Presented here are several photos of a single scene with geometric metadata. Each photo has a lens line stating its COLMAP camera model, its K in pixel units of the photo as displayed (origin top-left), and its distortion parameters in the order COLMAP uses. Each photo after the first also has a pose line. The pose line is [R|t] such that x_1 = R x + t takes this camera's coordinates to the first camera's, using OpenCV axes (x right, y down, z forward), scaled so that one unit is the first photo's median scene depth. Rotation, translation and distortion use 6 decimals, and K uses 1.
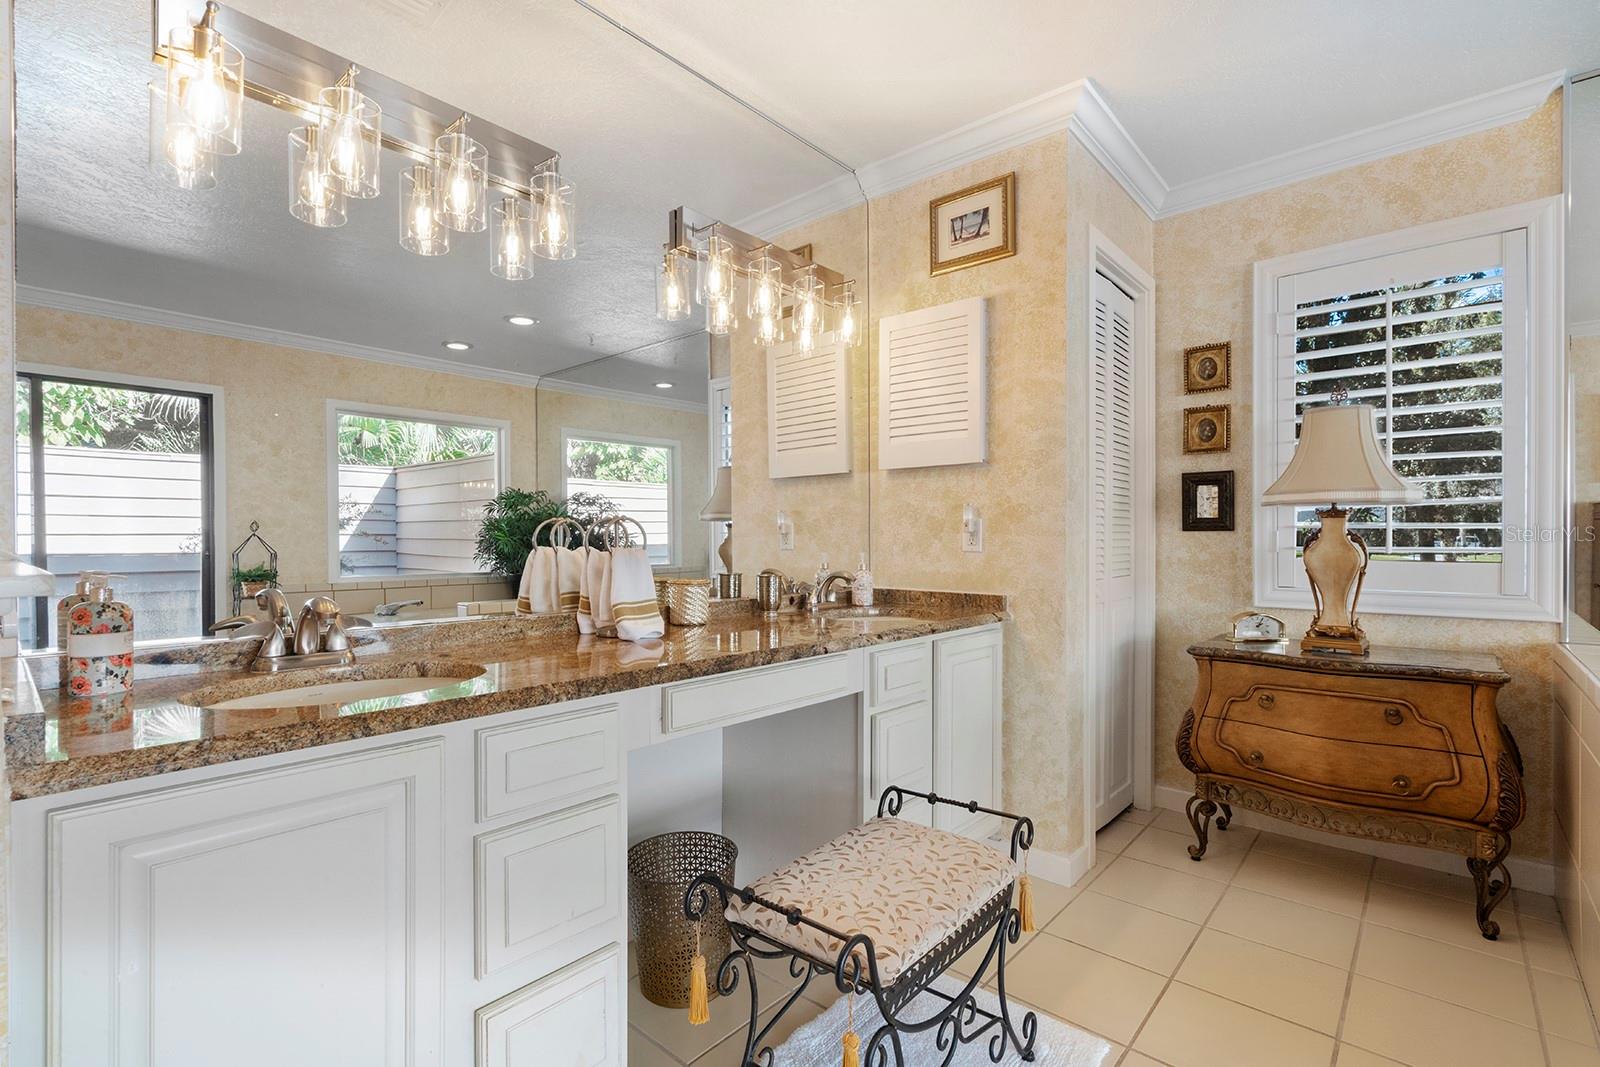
lens RADIAL K [[730.4, 0, 797.1], [0, 730.4, 544.6], [0, 0, 1]] dist [-0.008223, 0.001358]
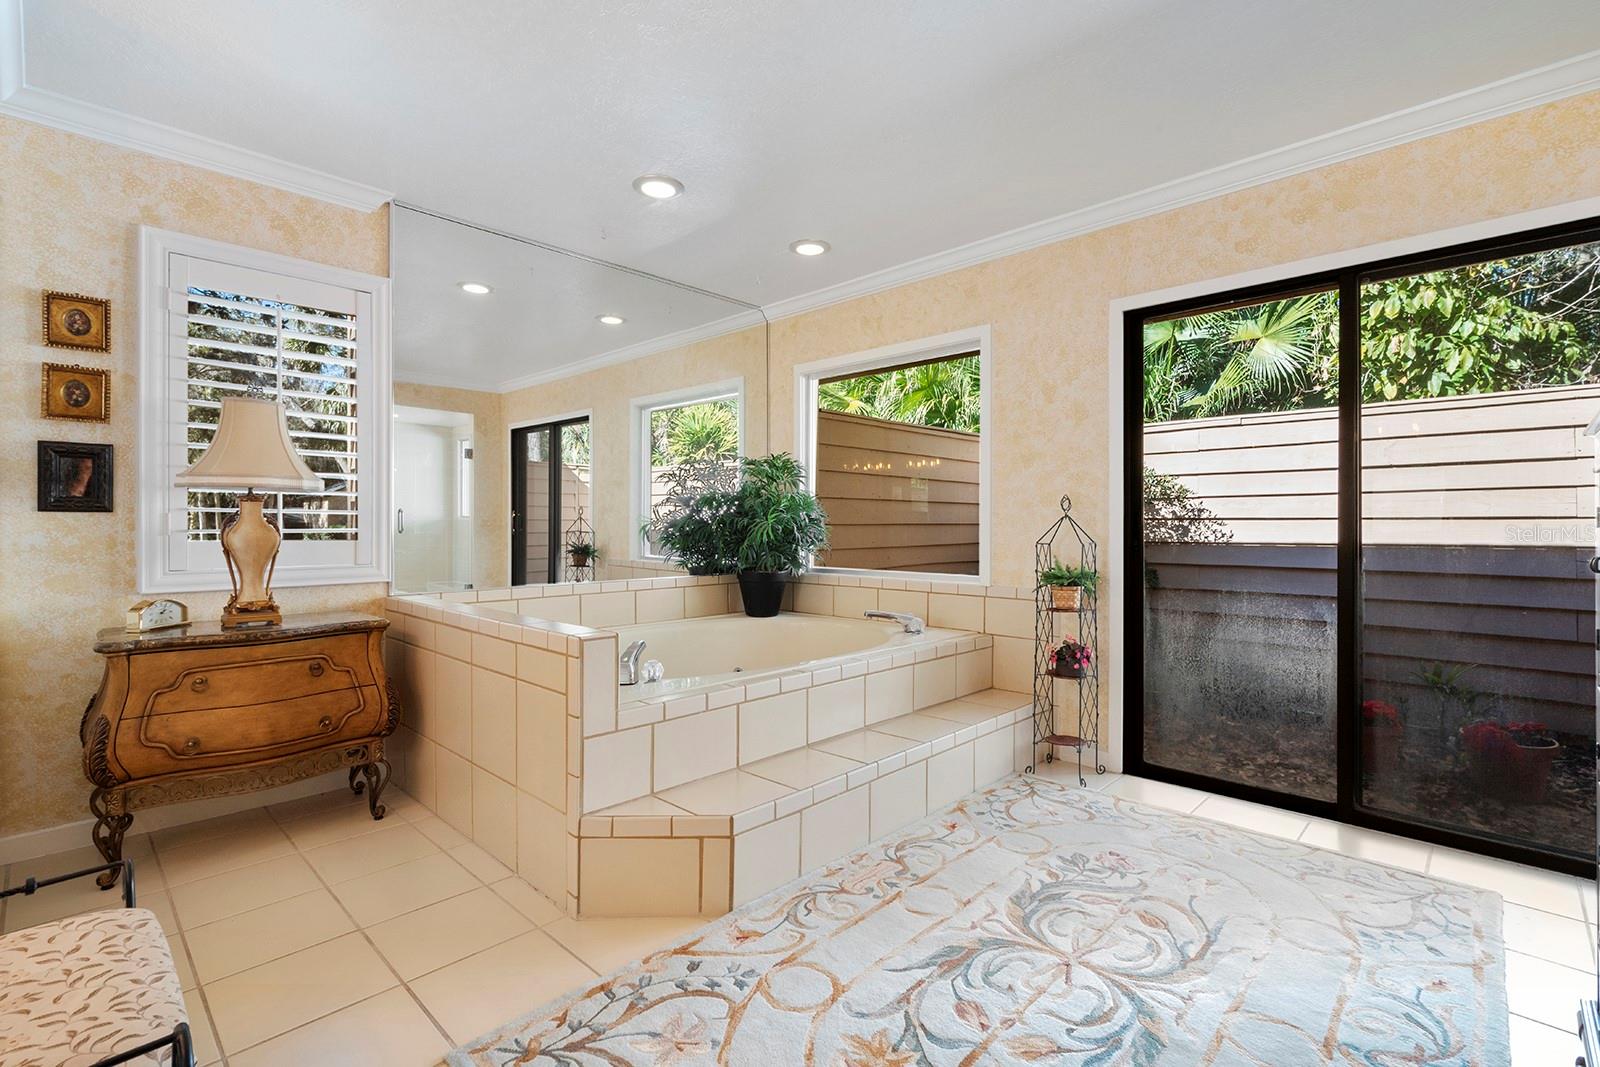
lens RADIAL K [[730.4, 0, 797.3], [0, 730.4, 525.4], [0, 0, 1]] dist [-0.008223, 0.001358]
pose [[0.026462, 0.002860, 0.999646, -0.310633], [0.009180, 0.999953, -0.003104, 0.009132], [-0.999608, 0.009259, 0.026435, 0.153590]]
